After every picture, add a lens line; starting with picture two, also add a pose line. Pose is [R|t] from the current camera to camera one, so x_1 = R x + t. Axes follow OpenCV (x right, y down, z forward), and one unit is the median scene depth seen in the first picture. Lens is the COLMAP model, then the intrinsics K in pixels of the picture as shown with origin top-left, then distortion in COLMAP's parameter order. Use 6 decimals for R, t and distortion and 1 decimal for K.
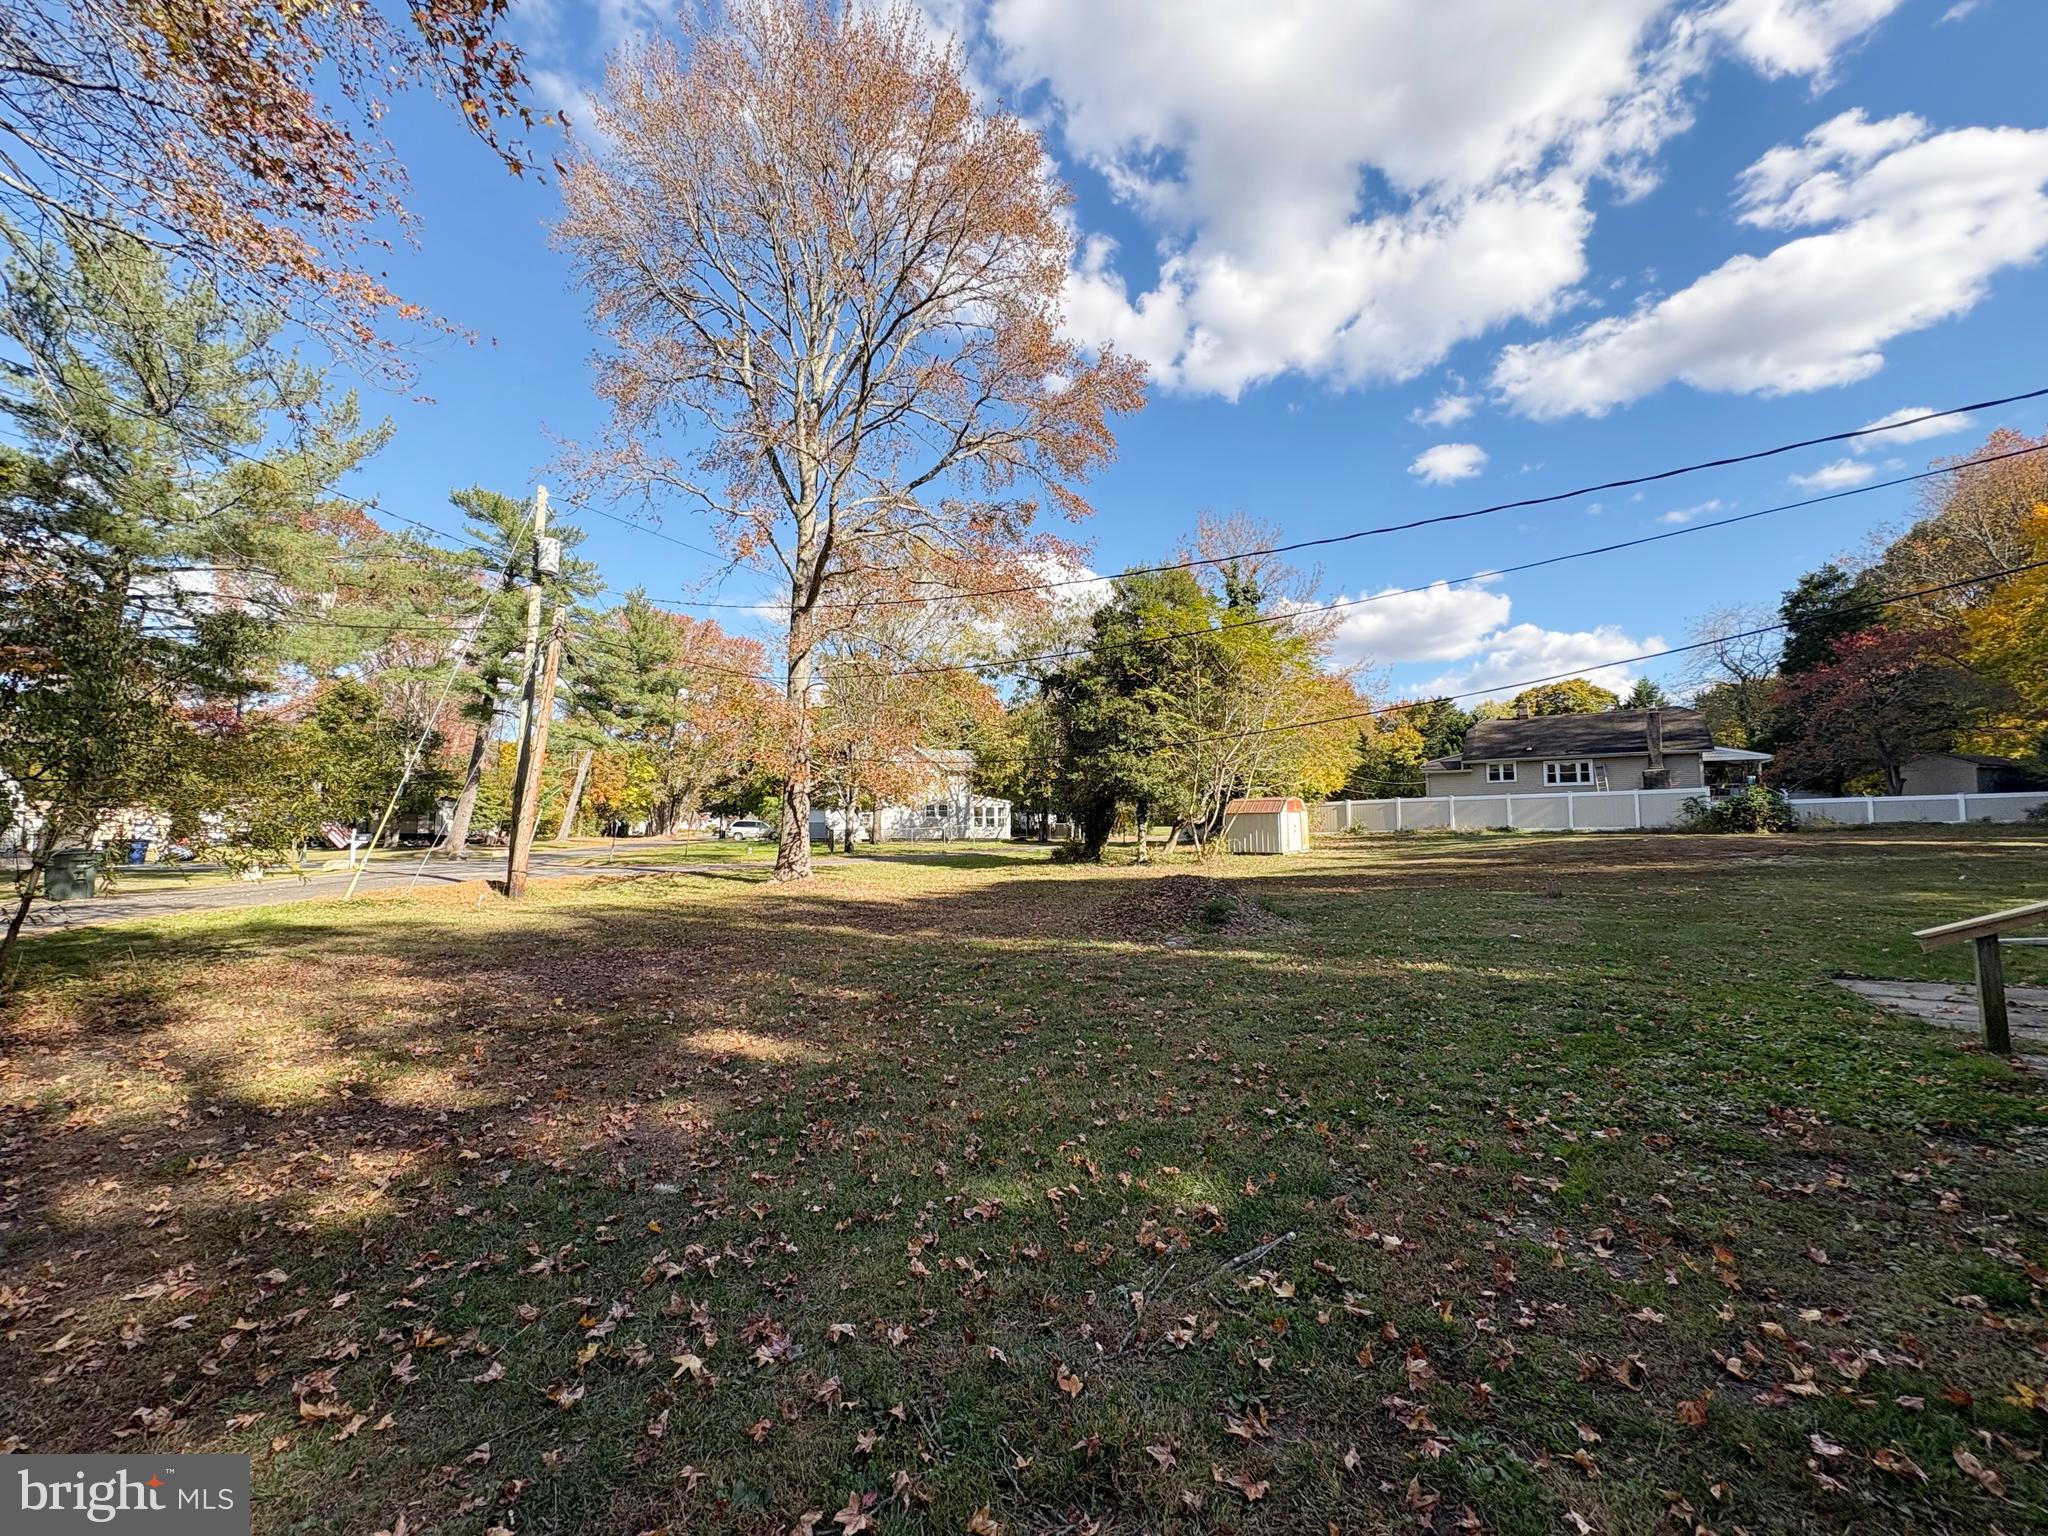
lens RADIAL K [[814.8, 0, 1020.6], [0, 814.8, 770.3], [0, 0, 1]] dist [0.000047, 0.000425]
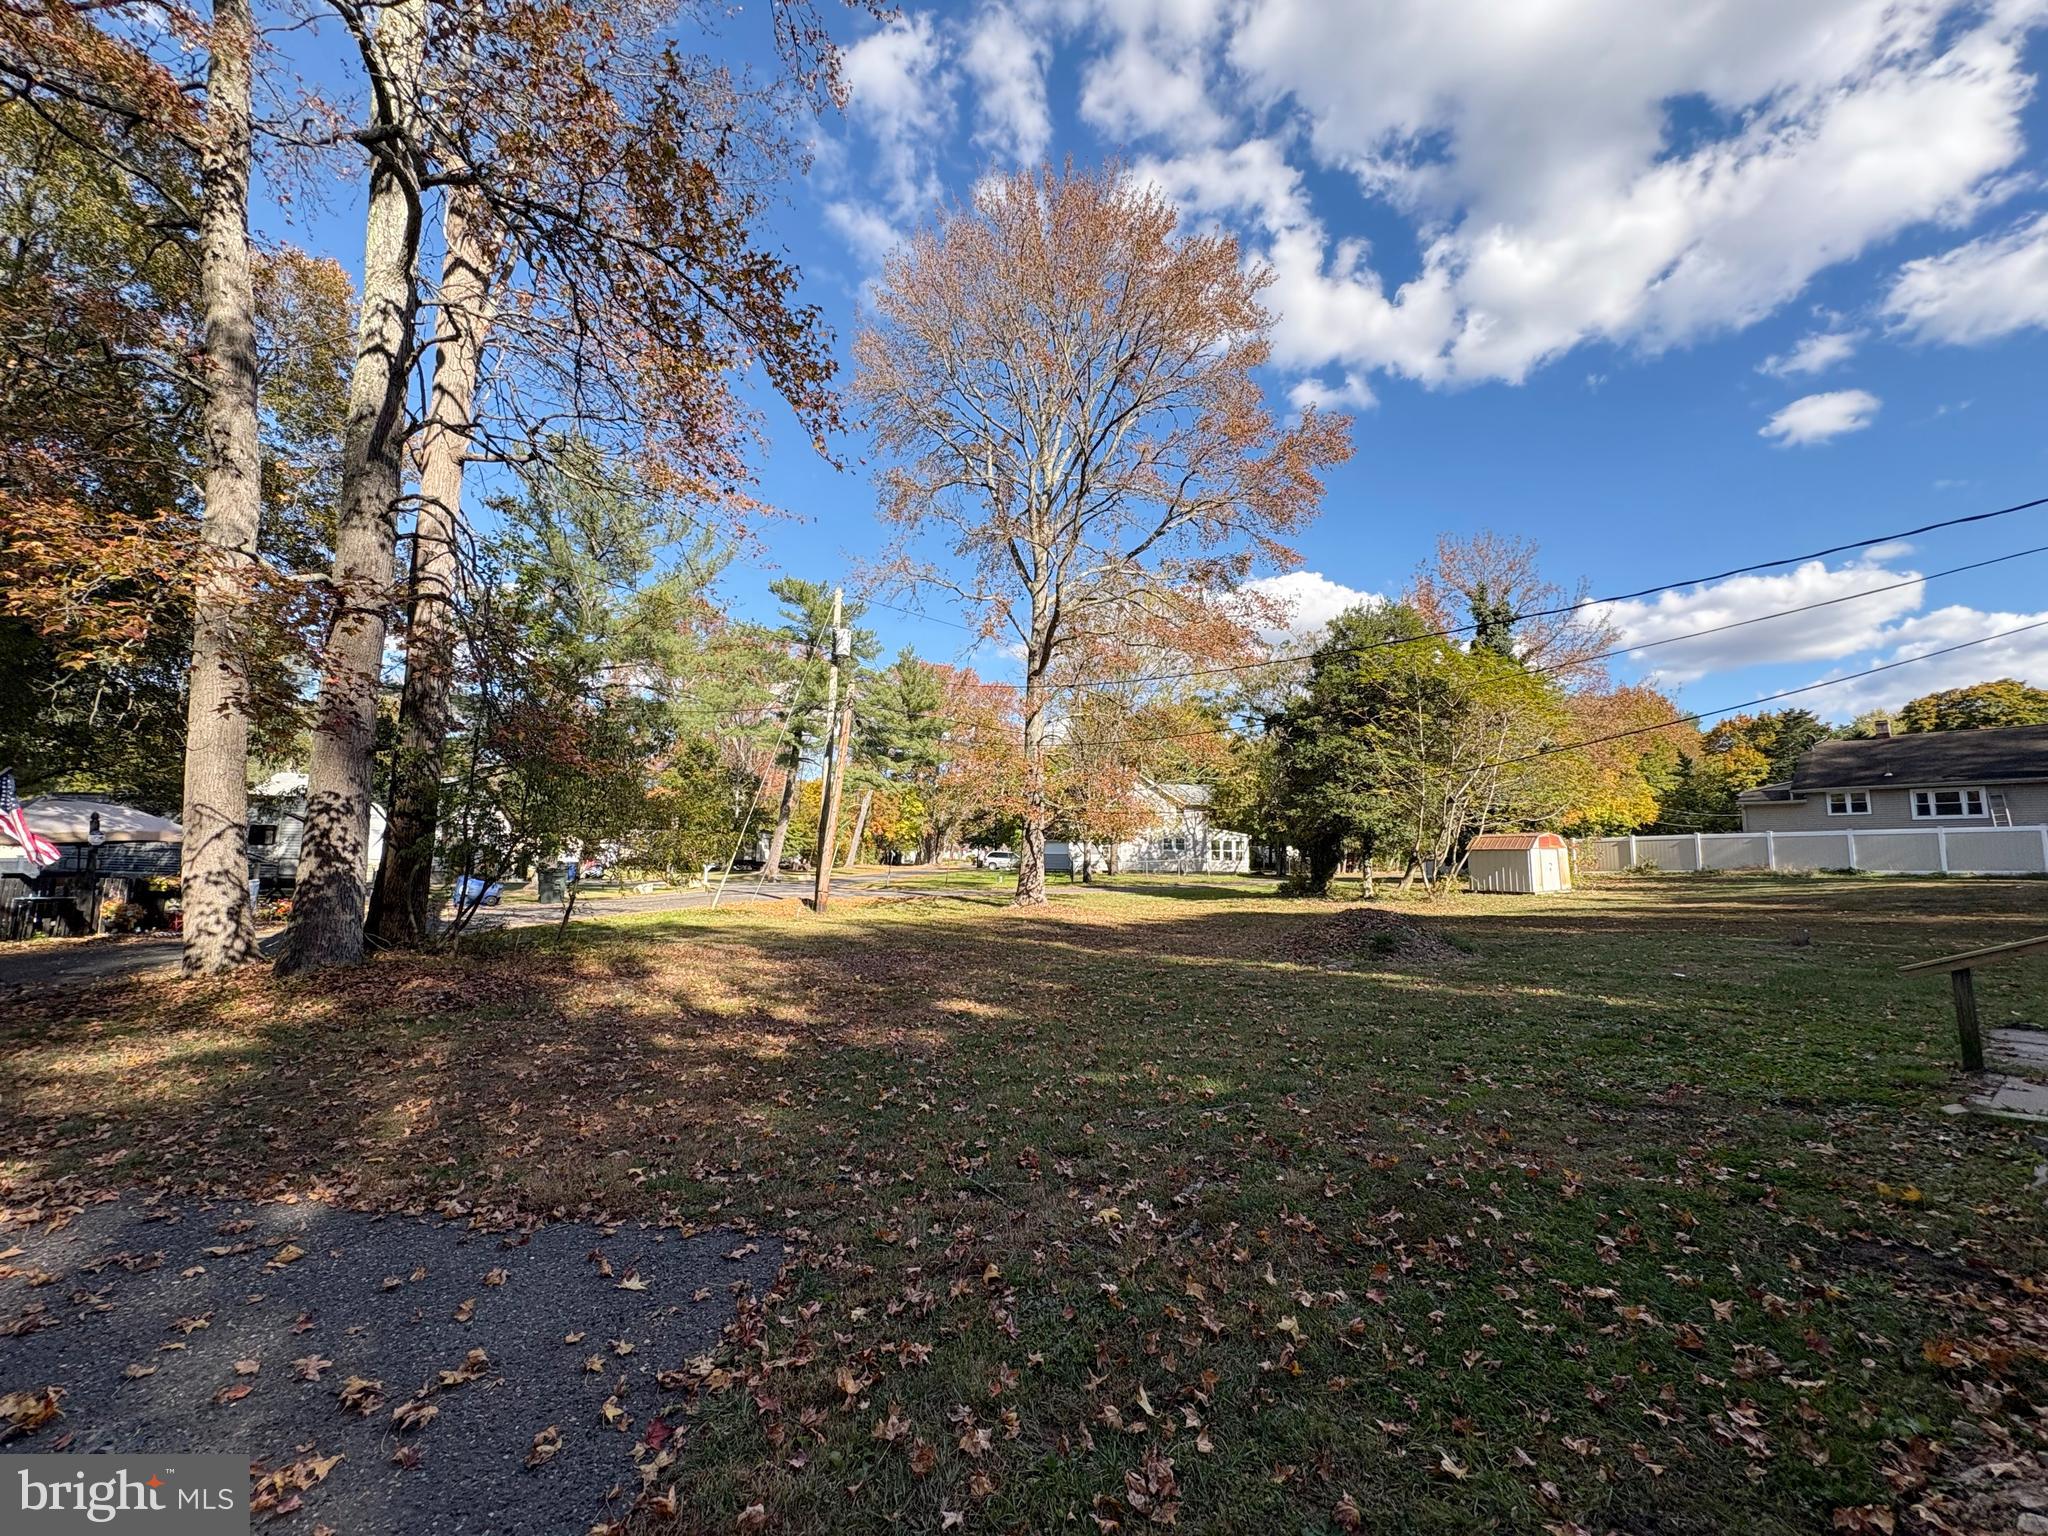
lens RADIAL K [[814.8, 0, 1020.6], [0, 814.8, 770.3], [0, 0, 1]] dist [0.000047, 0.000425]
pose [[0.954322, -0.020422, -0.298083, 0.035308], [0.008907, 0.999162, -0.039938, -0.006608], [0.298648, 0.035458, 0.953704, -0.072238]]
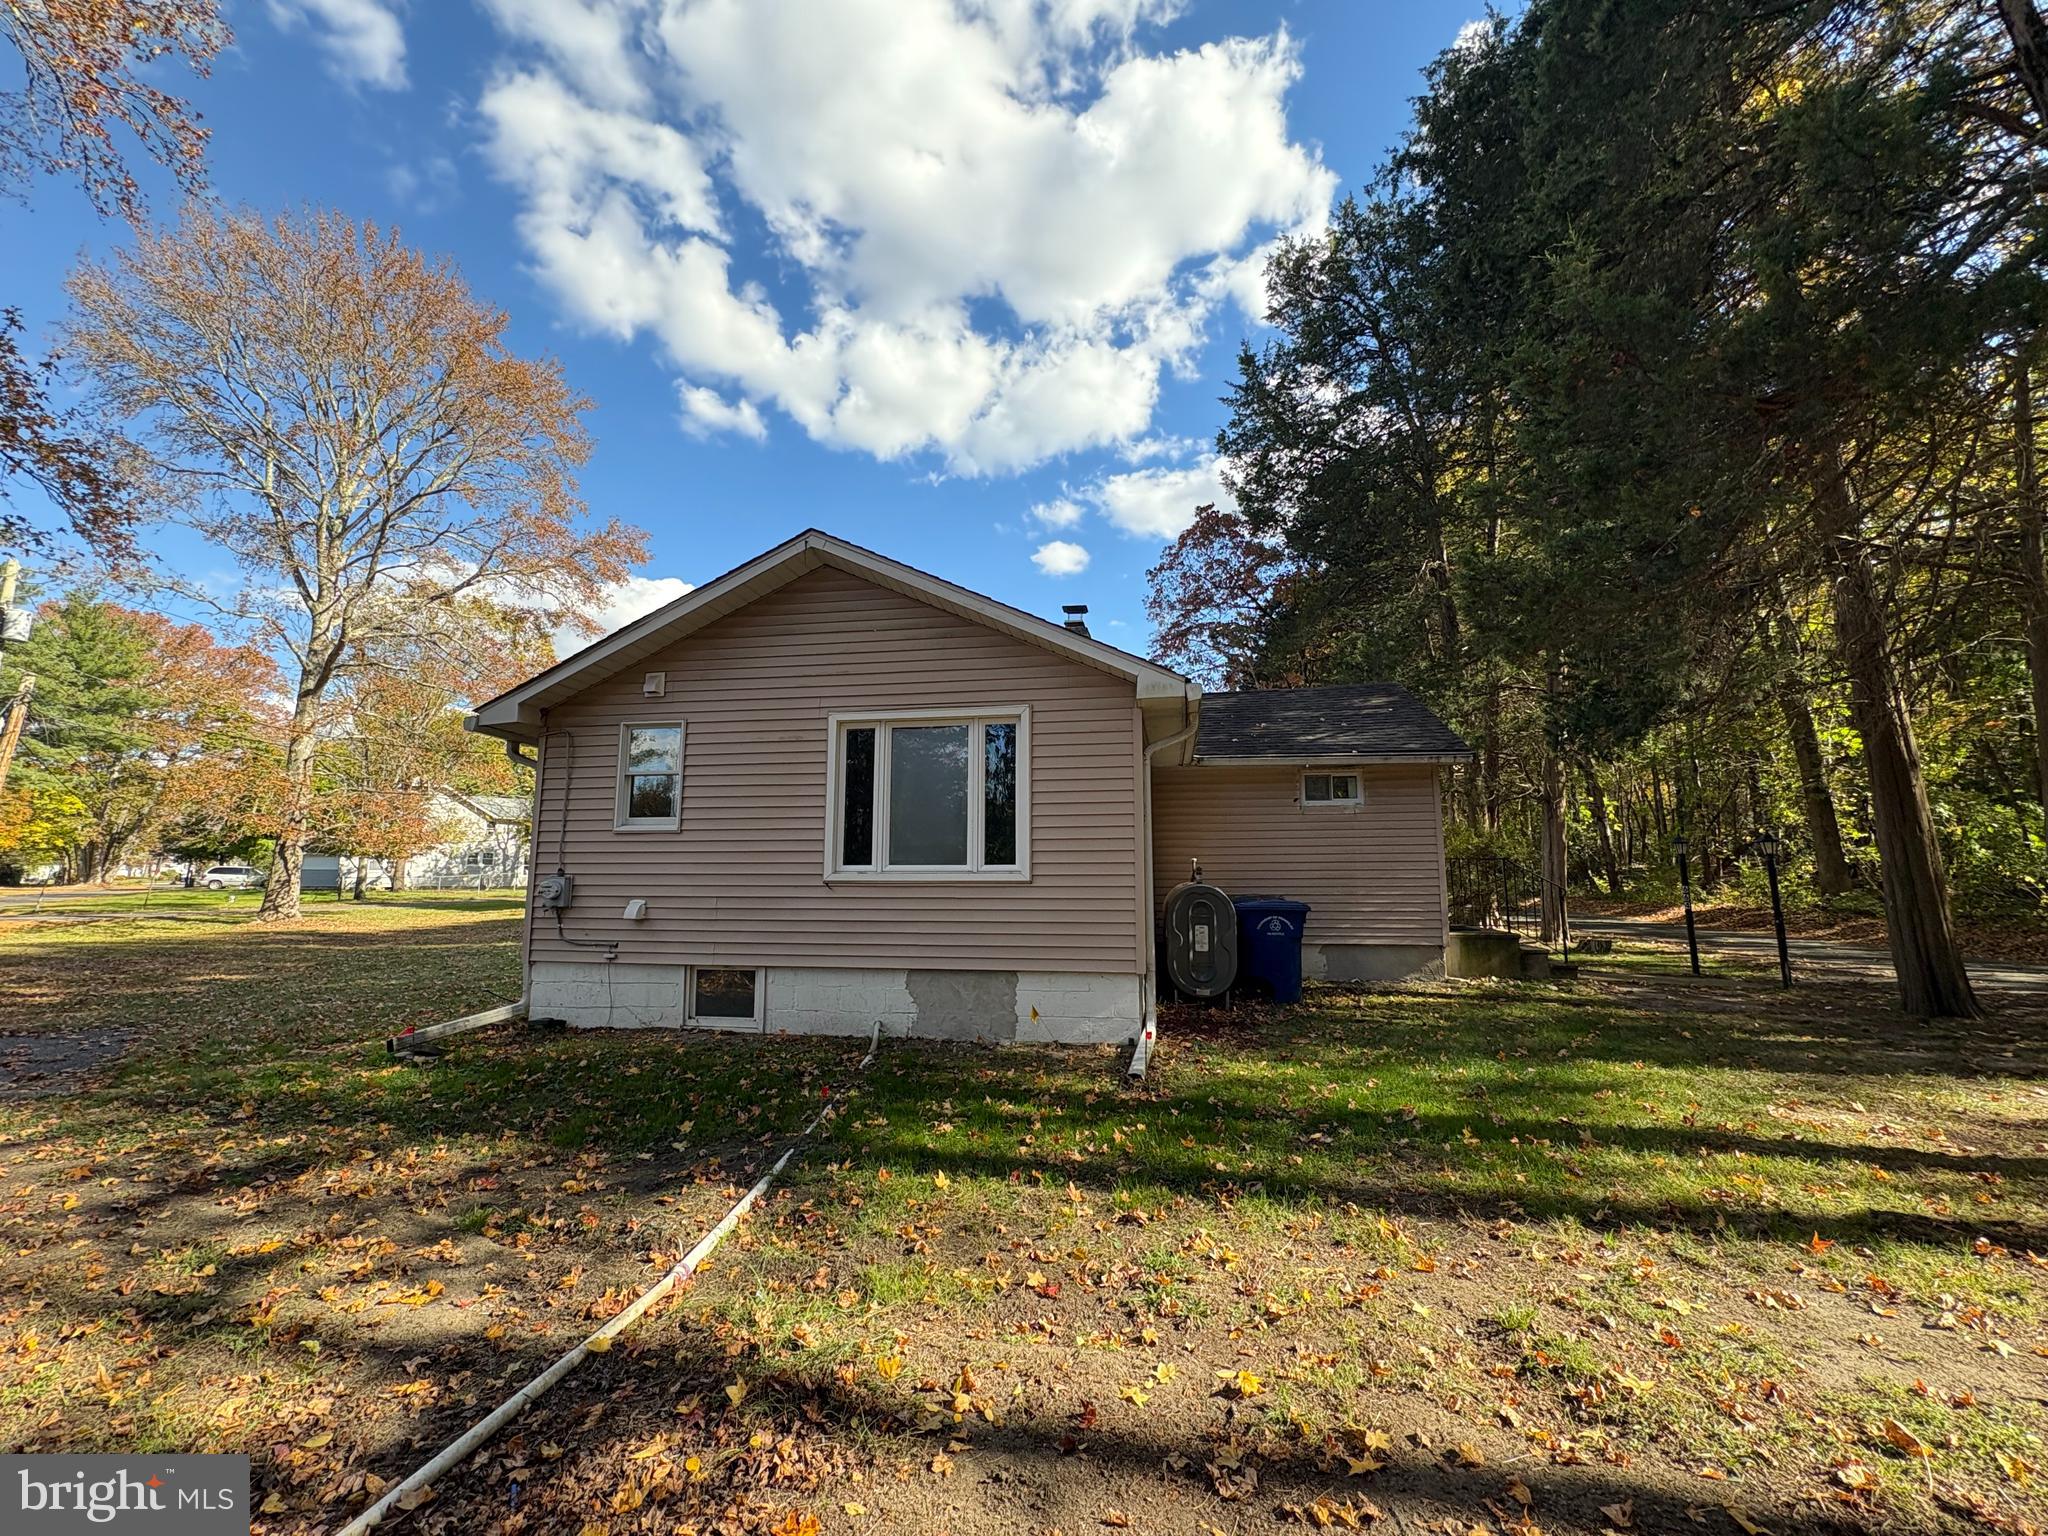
lens RADIAL K [[814.8, 0, 1020.6], [0, 814.8, 770.3], [0, 0, 1]] dist [0.000047, 0.000425]
pose [[0.902989, 0.059220, 0.425564, 0.108238], [-0.033891, 0.997187, -0.066852, -0.024176], [-0.428326, 0.045943, 0.902456, -0.328135]]
